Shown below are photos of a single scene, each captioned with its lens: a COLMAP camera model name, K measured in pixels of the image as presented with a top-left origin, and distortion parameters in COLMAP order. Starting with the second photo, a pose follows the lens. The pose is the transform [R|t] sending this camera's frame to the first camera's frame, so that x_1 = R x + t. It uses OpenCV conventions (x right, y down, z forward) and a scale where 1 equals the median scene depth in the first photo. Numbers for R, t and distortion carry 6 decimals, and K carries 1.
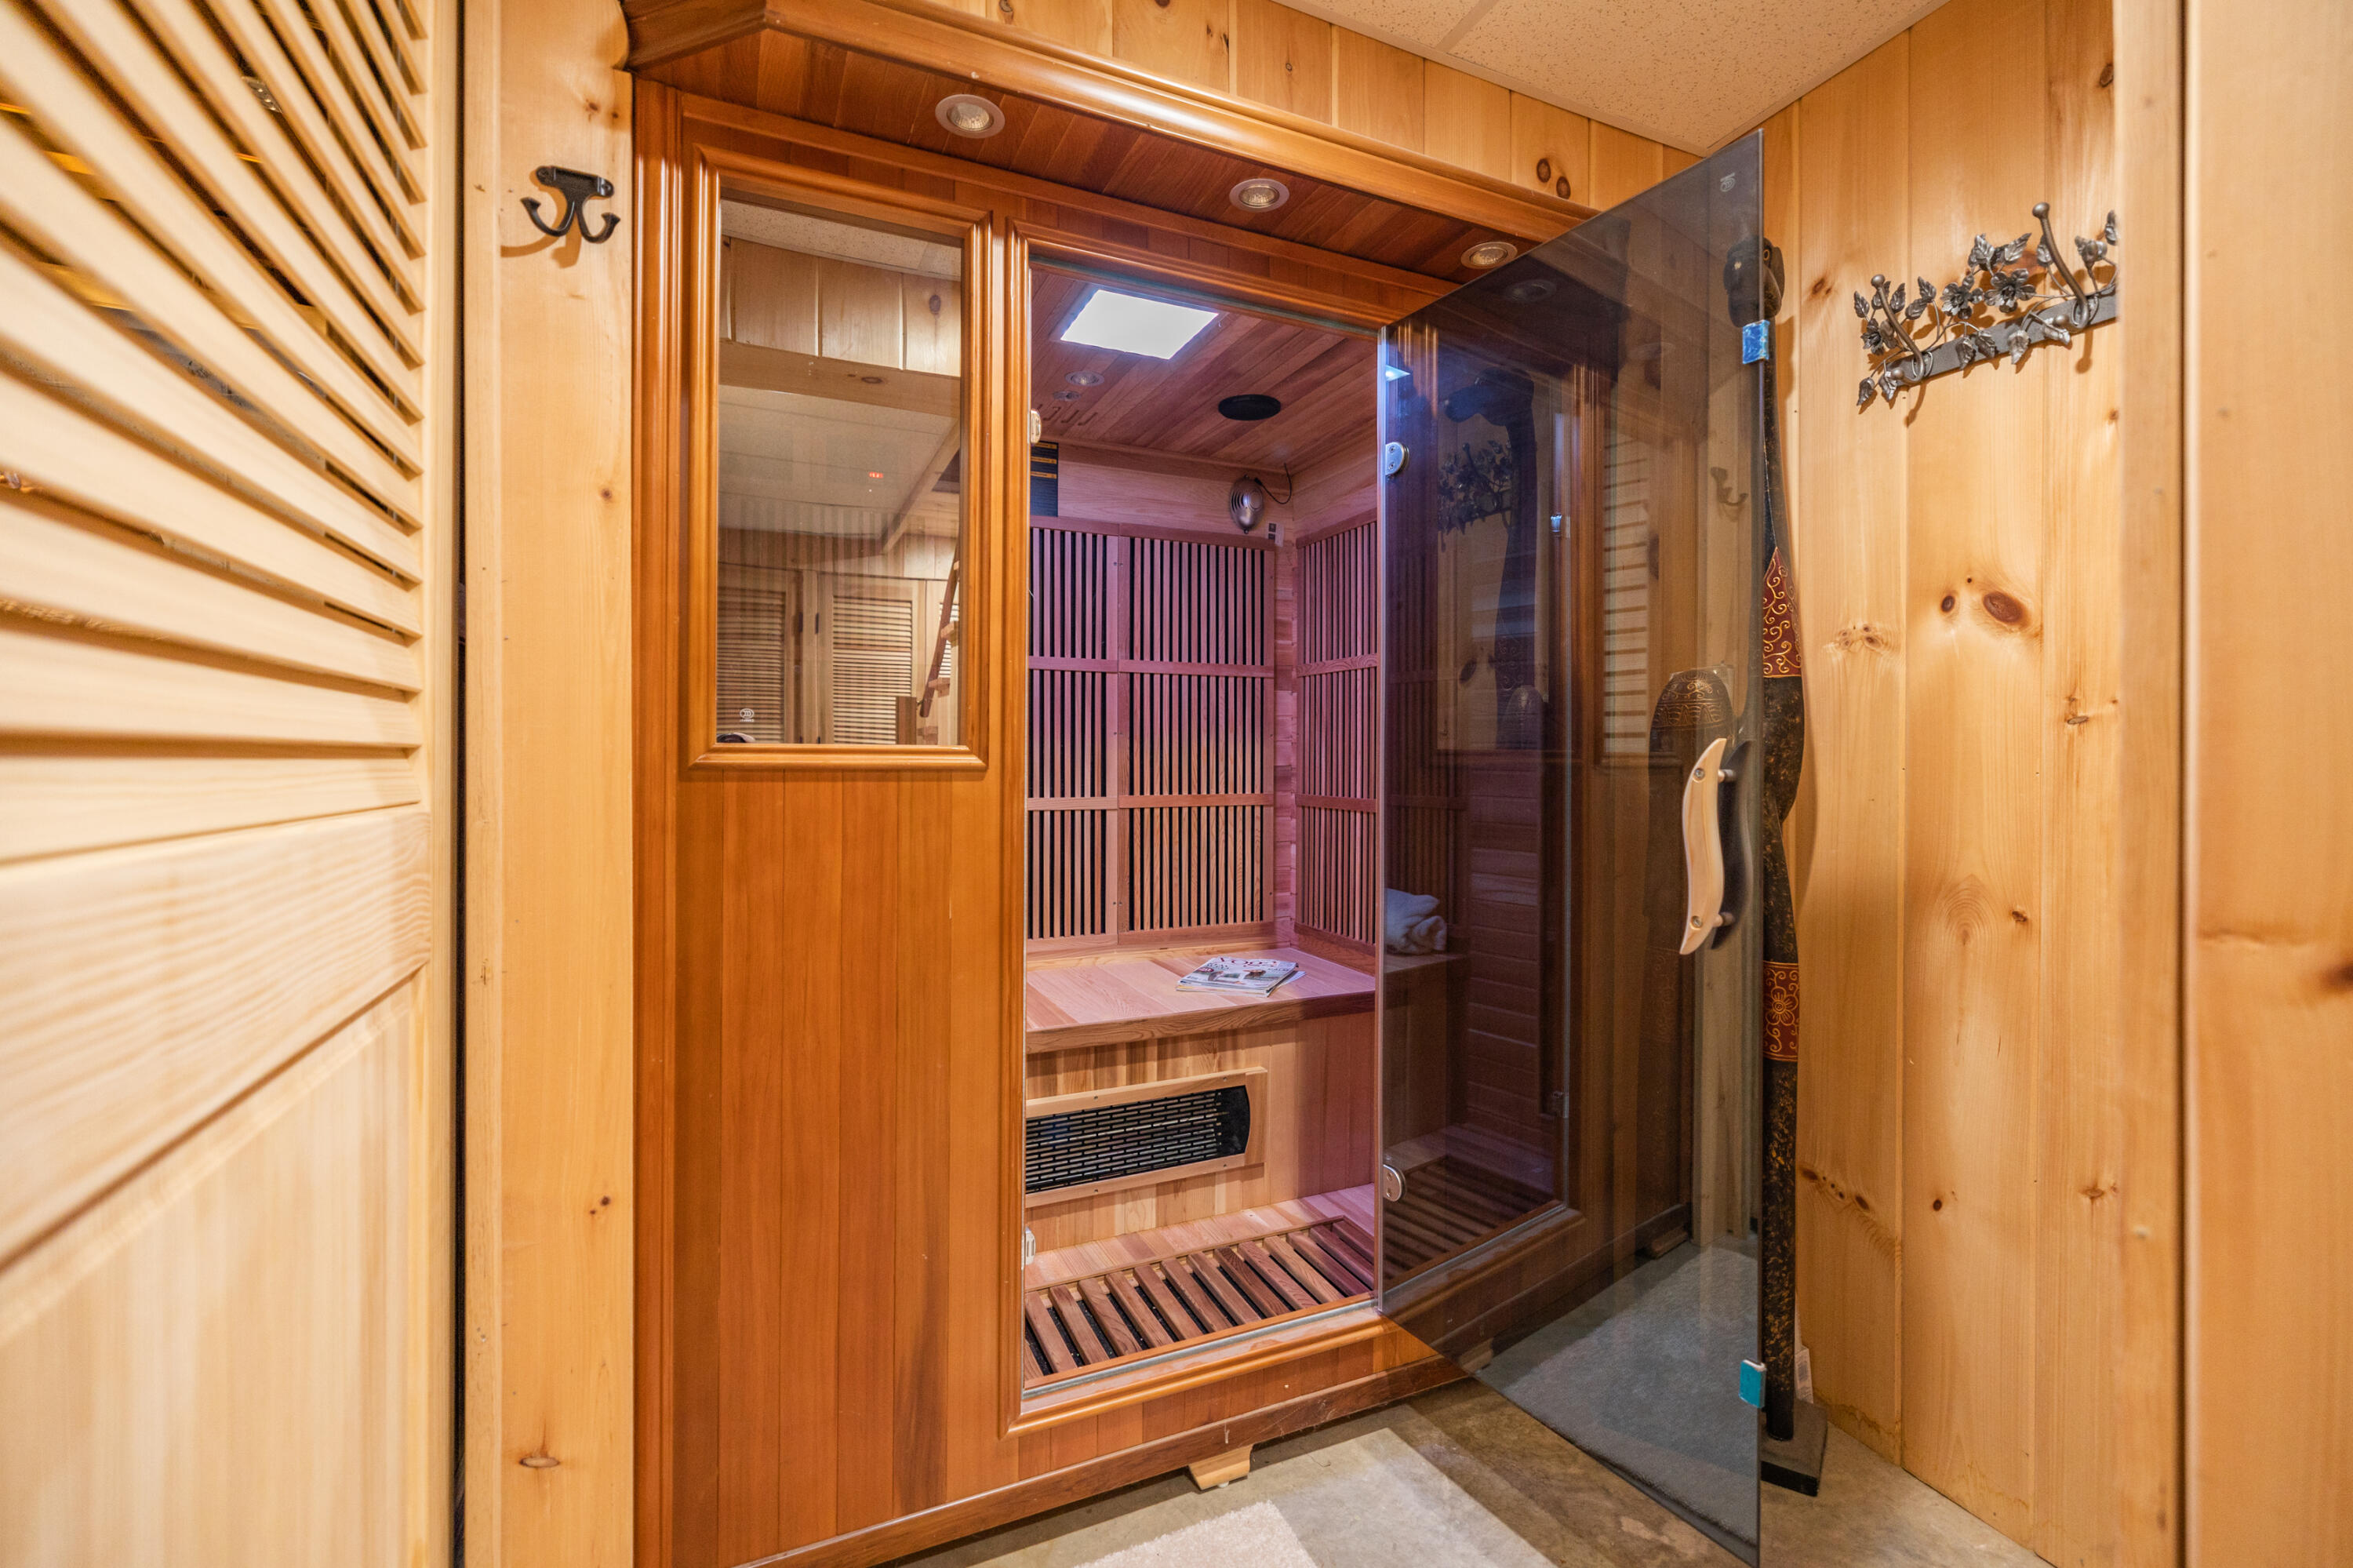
lens RADIAL K [[985.4, 0, 1177.2], [0, 985.4, 766.9], [0, 0, 1]] dist [-0.001685, 0.000189]
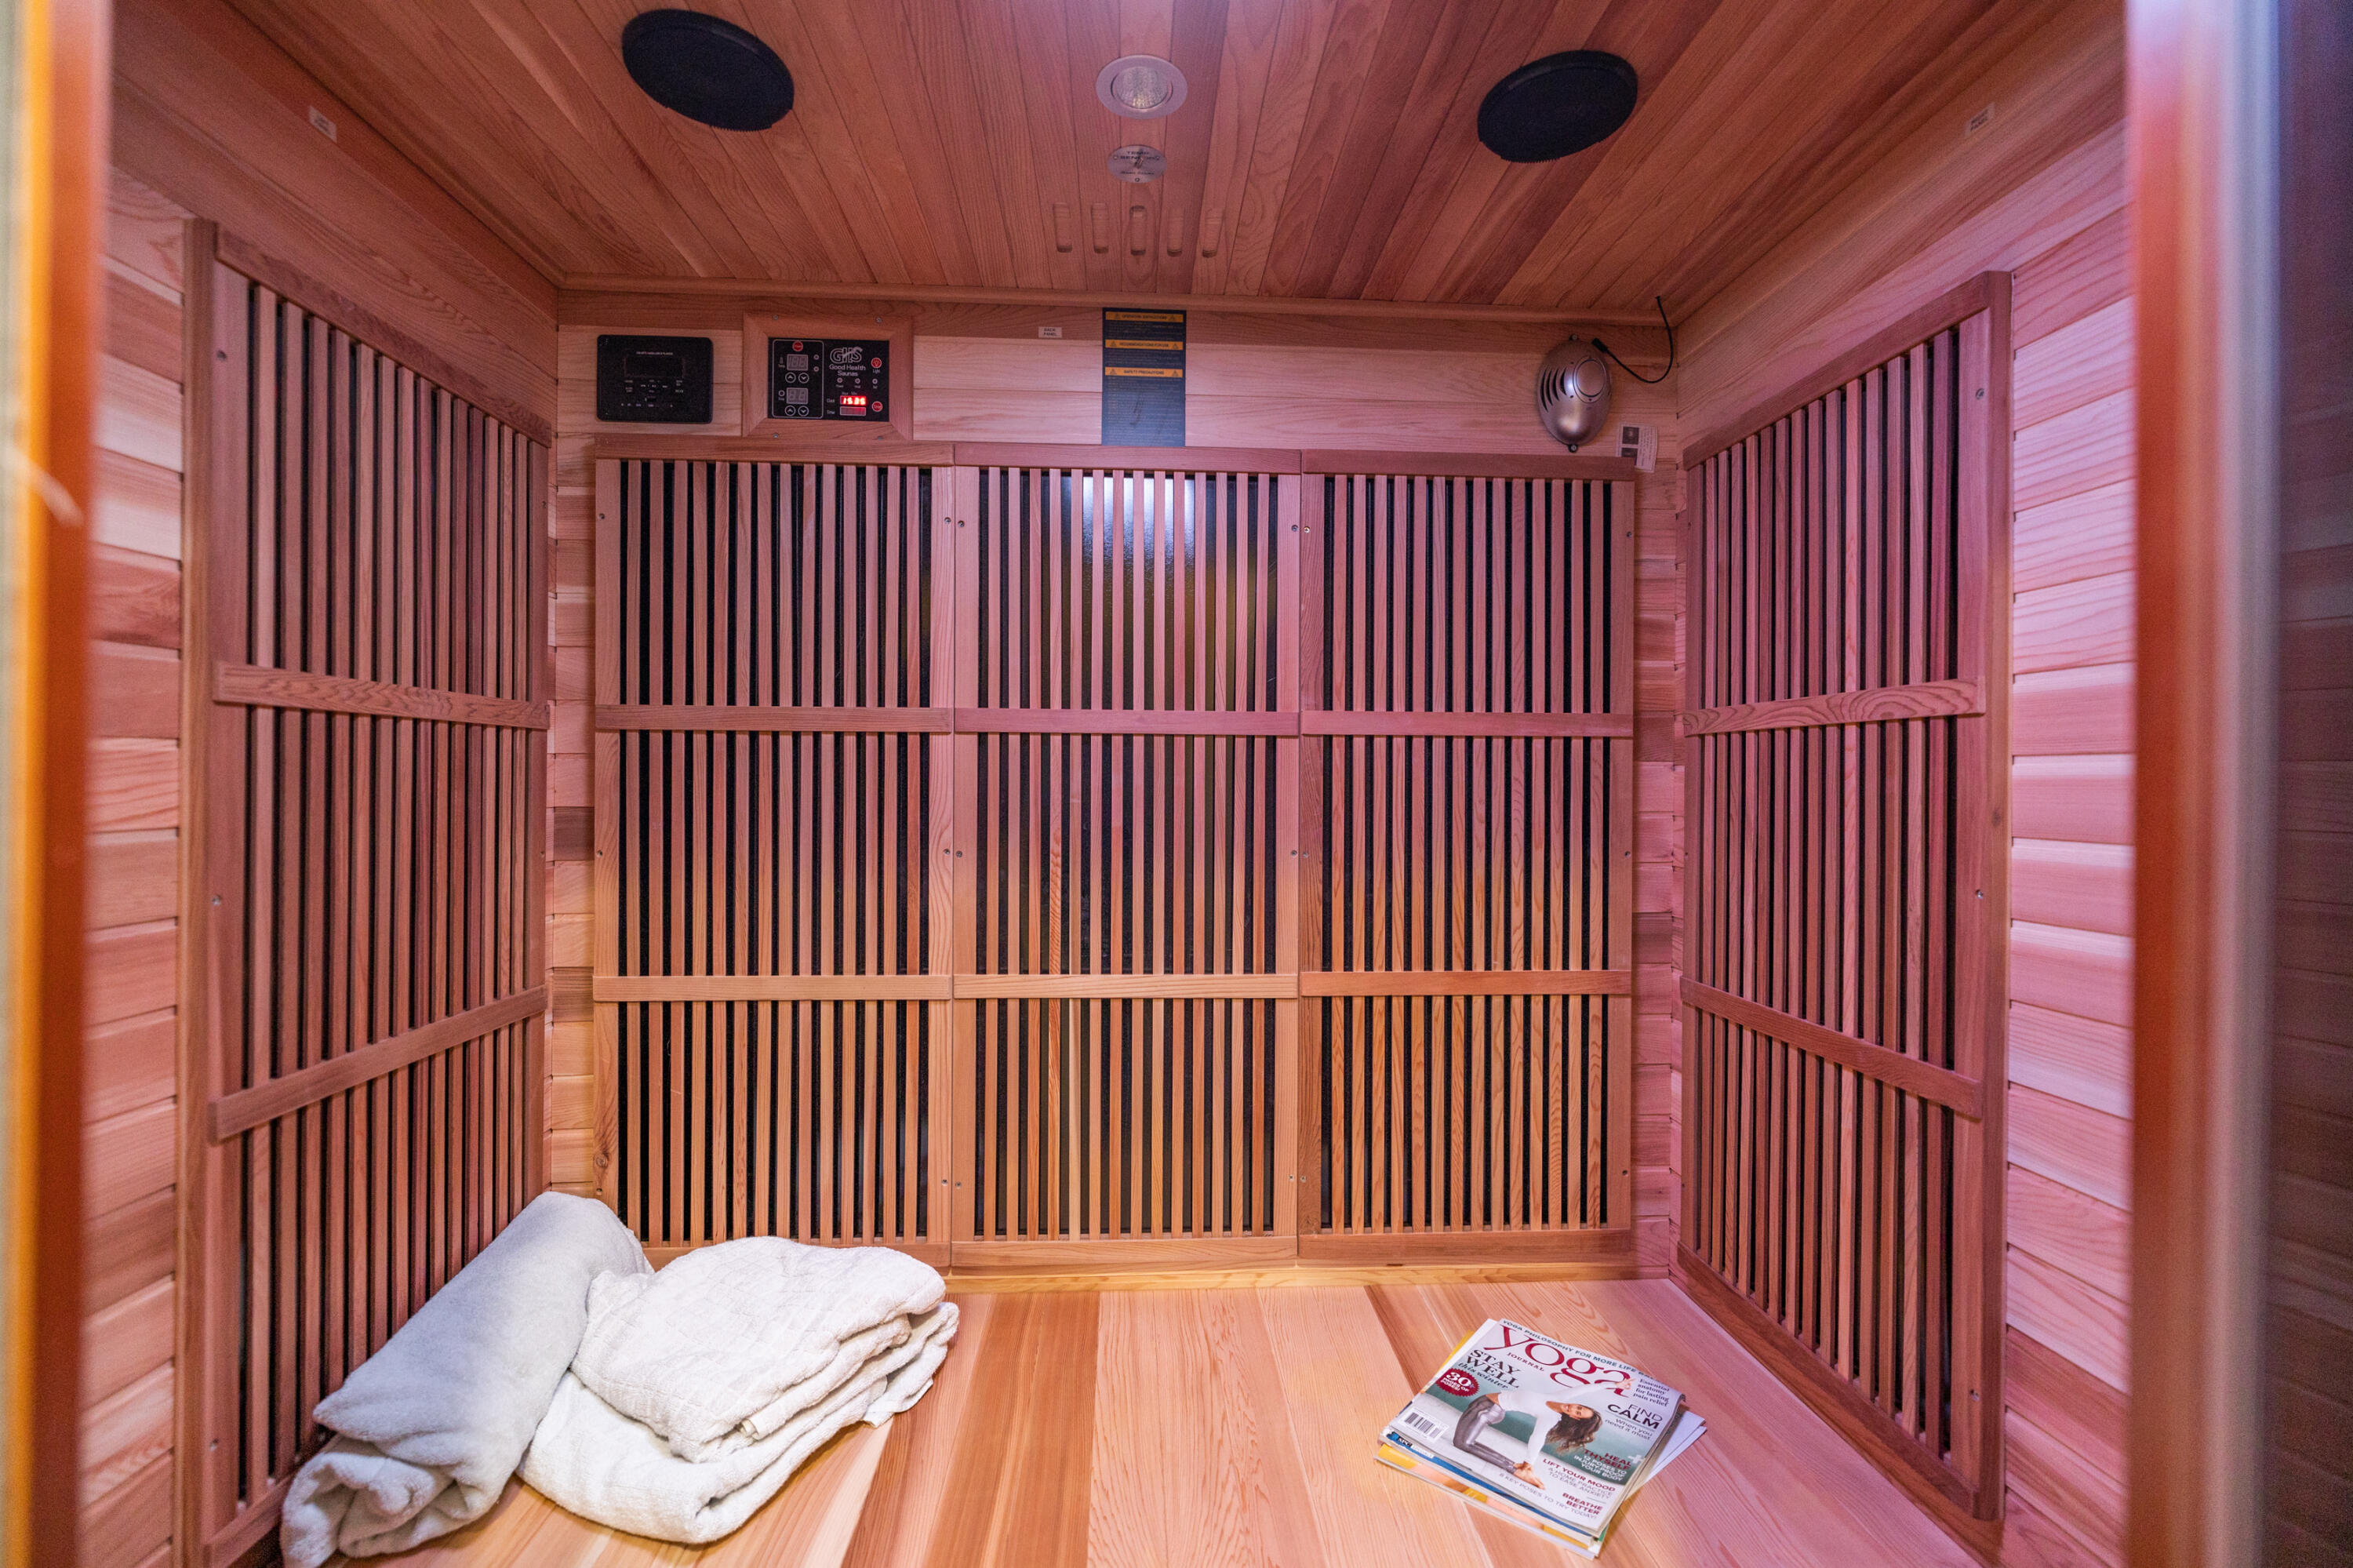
lens RADIAL K [[985.4, 0, 1171.6], [0, 985.4, 784.0], [0, 0, 1]] dist [-0.001685, 0.000189]
pose [[0.933729, 0.004439, -0.357952, 0.061577], [-0.008926, 0.999901, -0.010883, -0.062267], [0.357868, 0.013357, 0.933677, 0.476469]]
